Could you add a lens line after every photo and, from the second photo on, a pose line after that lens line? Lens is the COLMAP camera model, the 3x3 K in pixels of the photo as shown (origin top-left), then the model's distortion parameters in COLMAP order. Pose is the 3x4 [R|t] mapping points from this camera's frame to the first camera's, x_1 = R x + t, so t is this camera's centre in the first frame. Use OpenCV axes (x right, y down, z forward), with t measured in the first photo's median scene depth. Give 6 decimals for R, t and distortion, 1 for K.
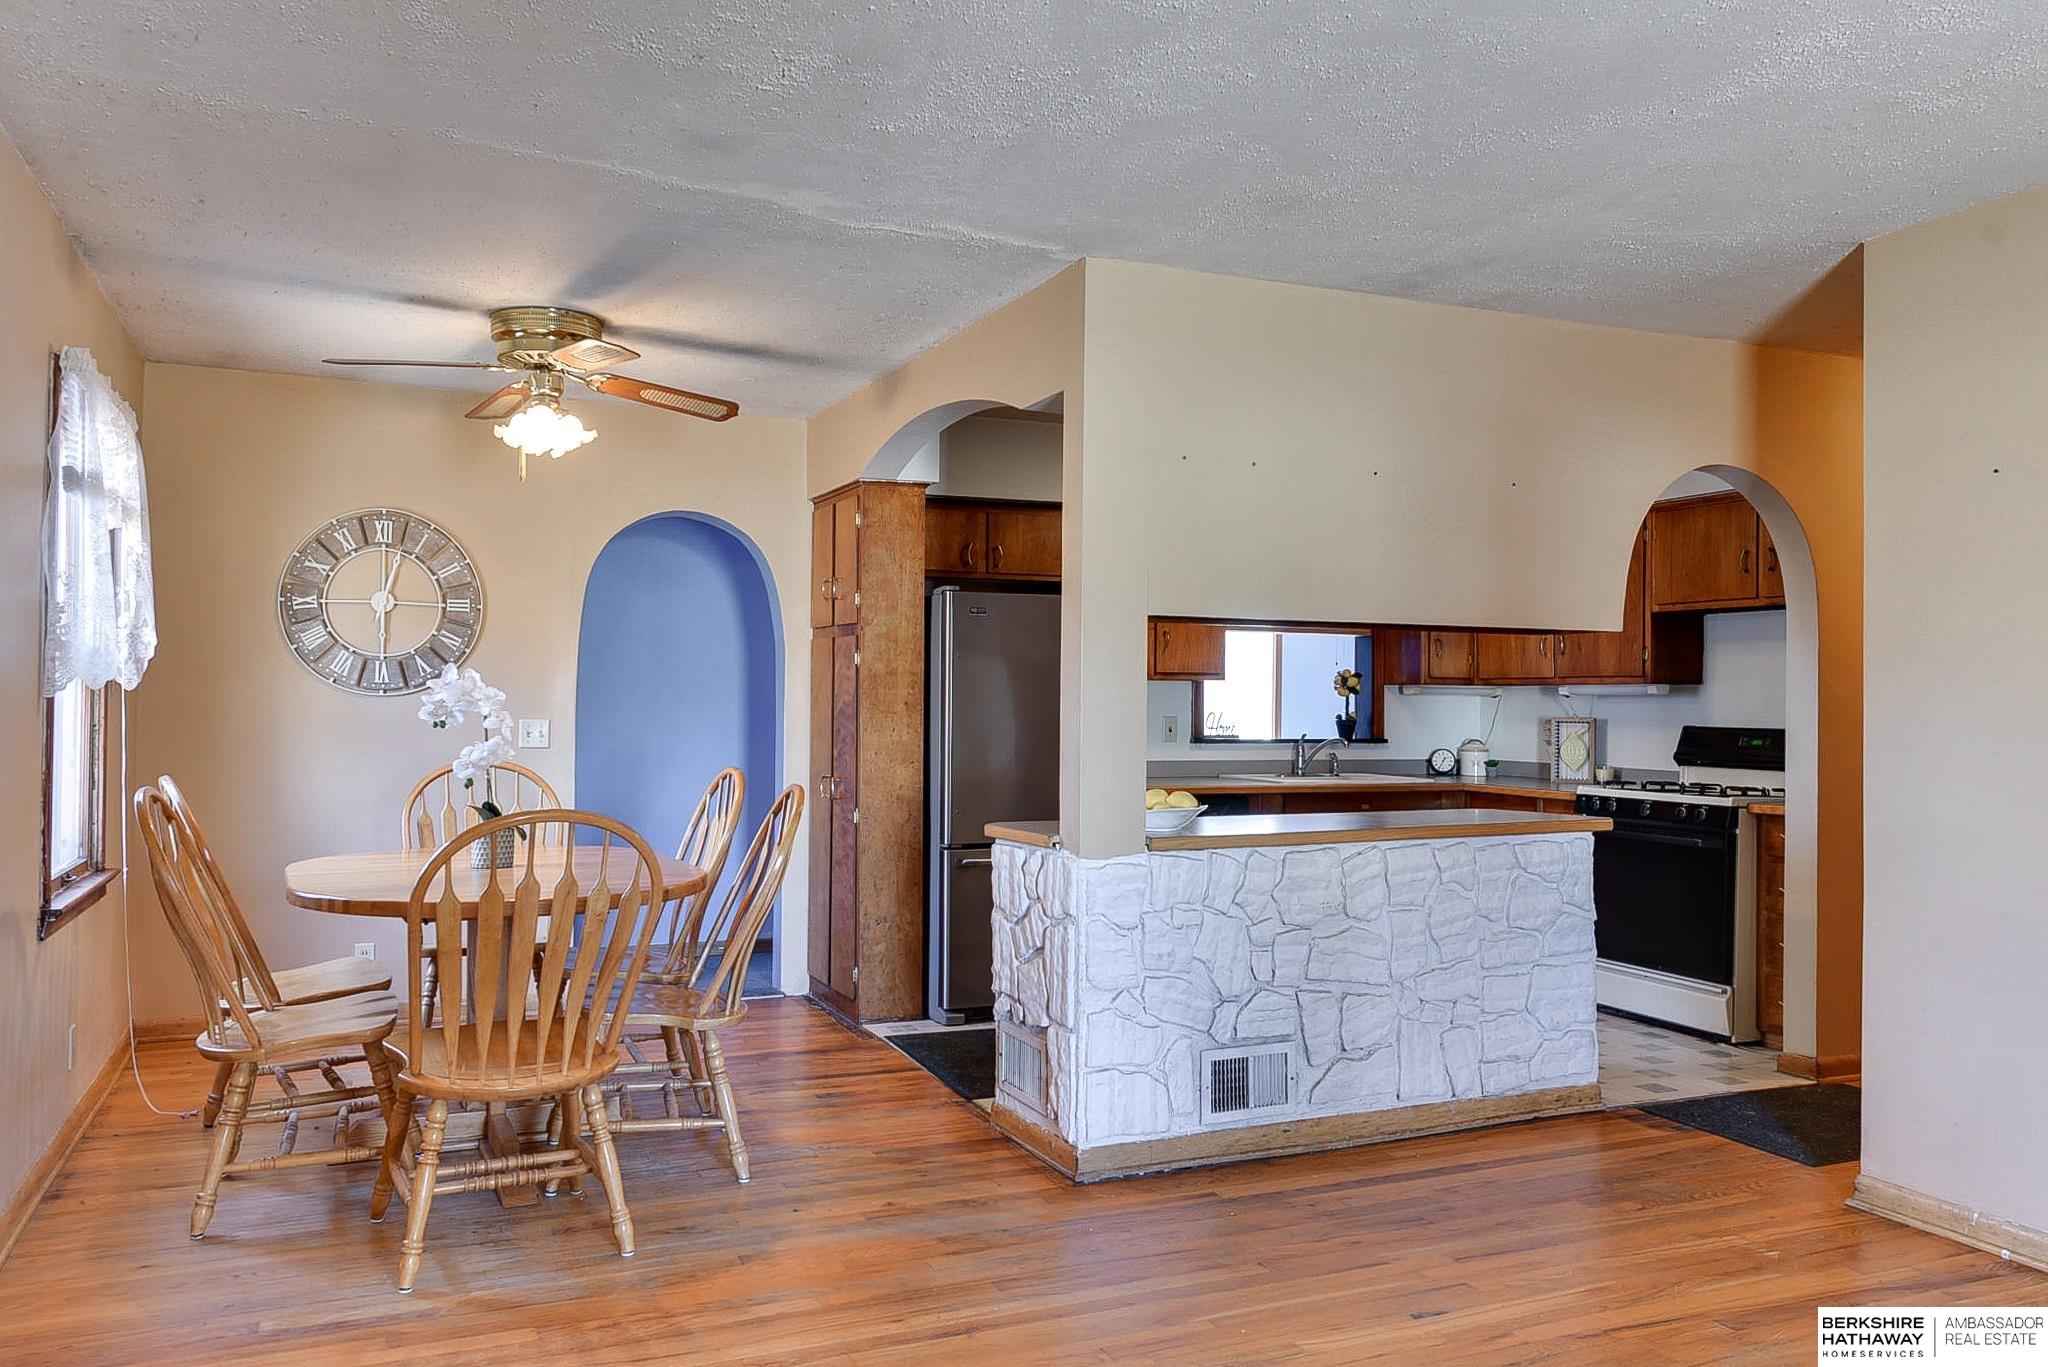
lens RADIAL K [[1265.3, 0, 949.9], [0, 1265.3, 687.5], [0, 0, 1]] dist [-0.000485, 0.001096]
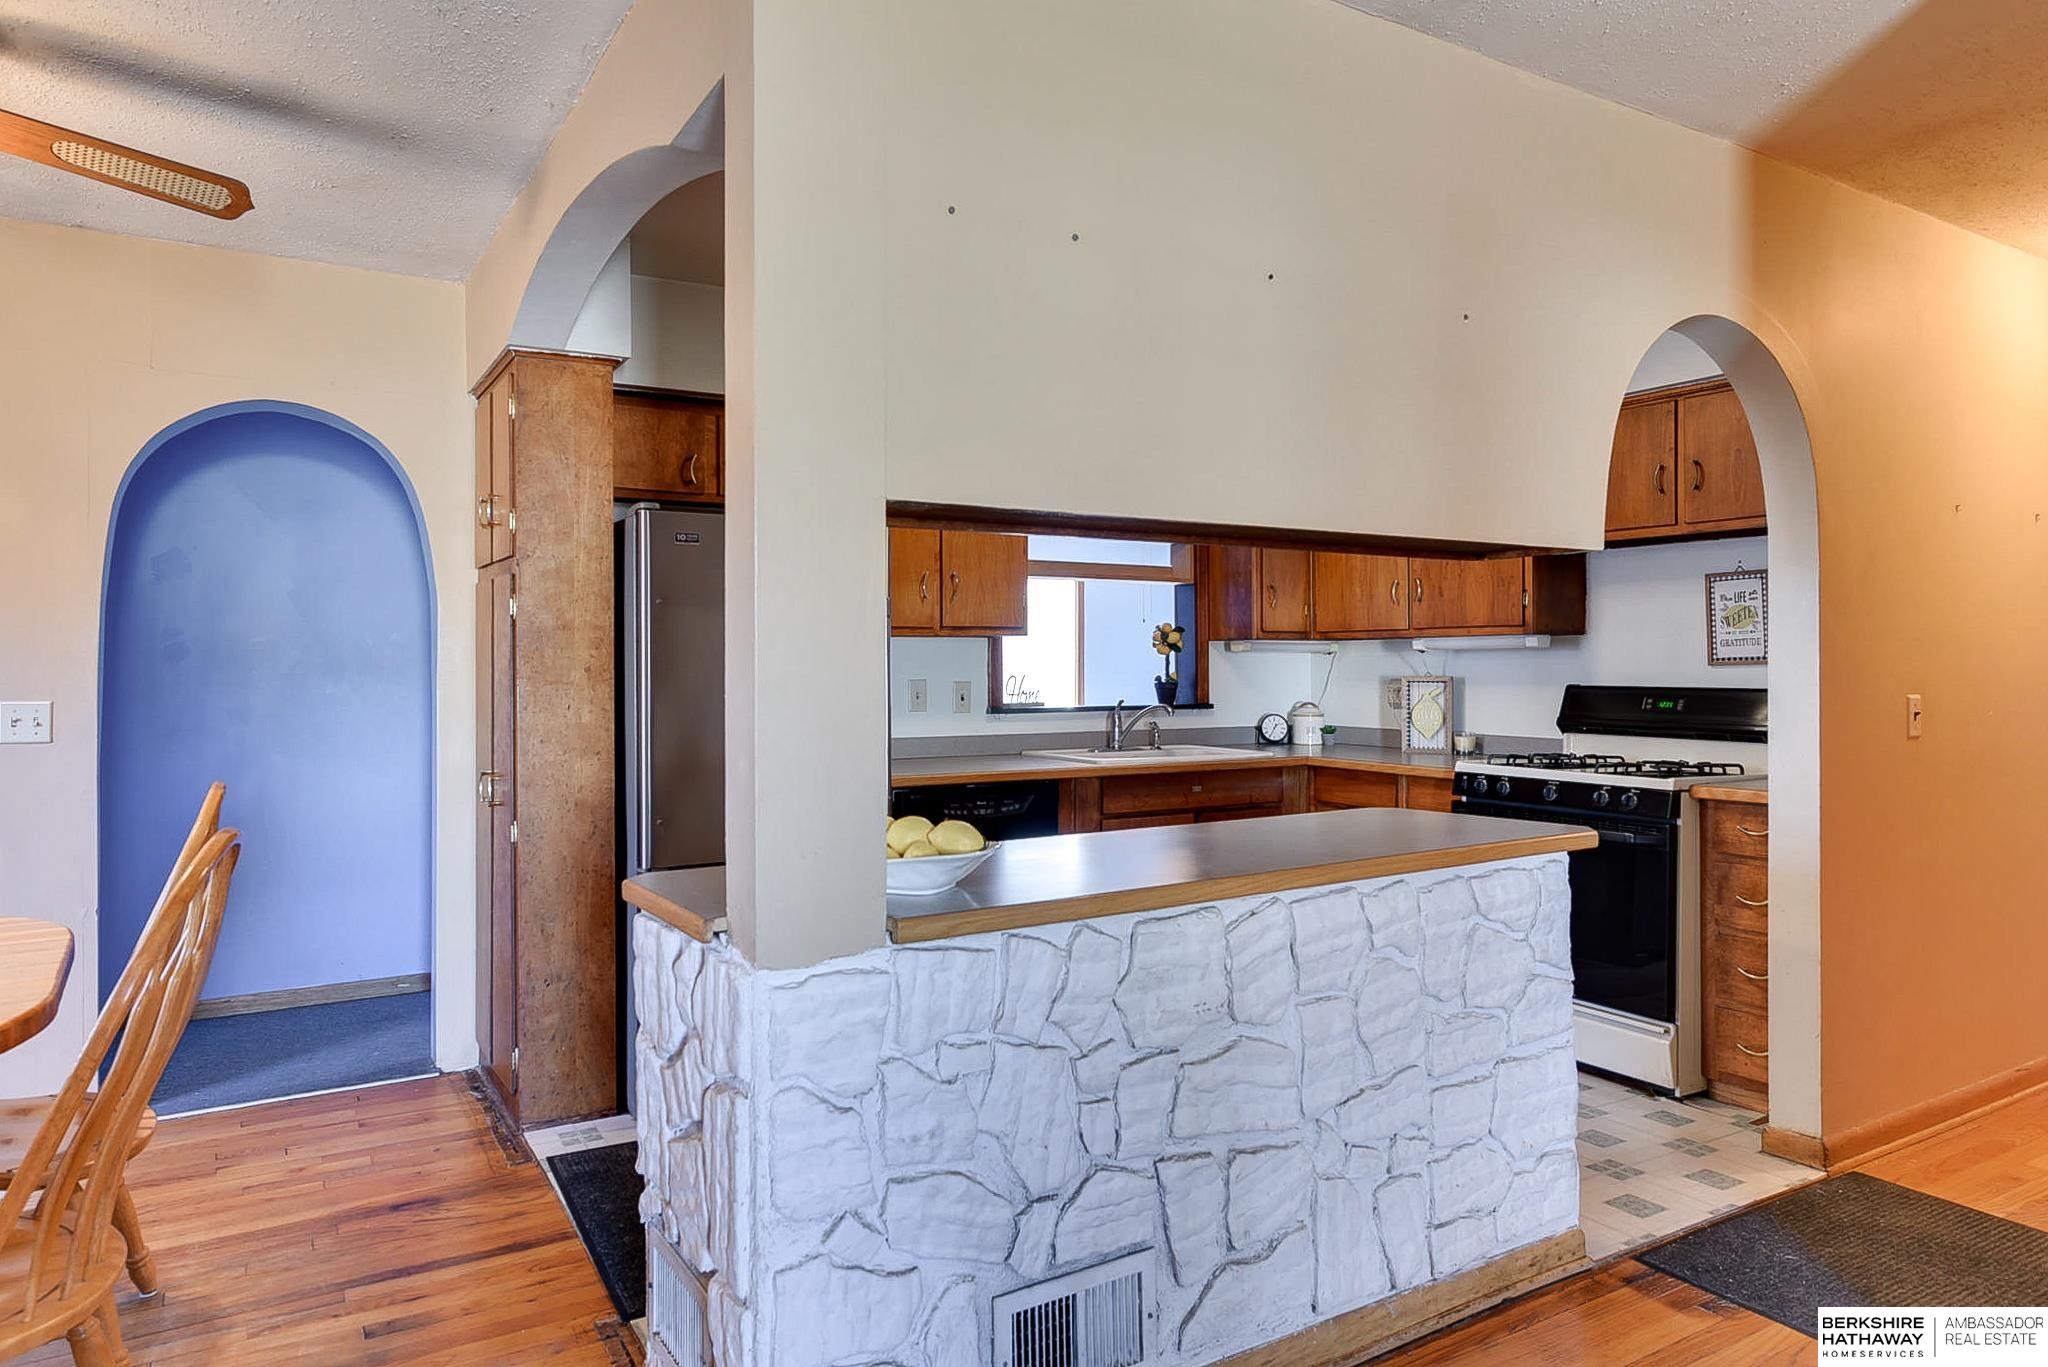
lens RADIAL K [[1279.2, 0, 1020.6], [0, 1279.2, 656.5], [0, 0, 1]] dist [0.005515, 0.000835]
pose [[0.978125, -0.010743, 0.207741, 0.072289], [0.009751, 0.999936, 0.005796, 0.004451], [-0.207790, -0.003643, 0.978167, 0.336585]]
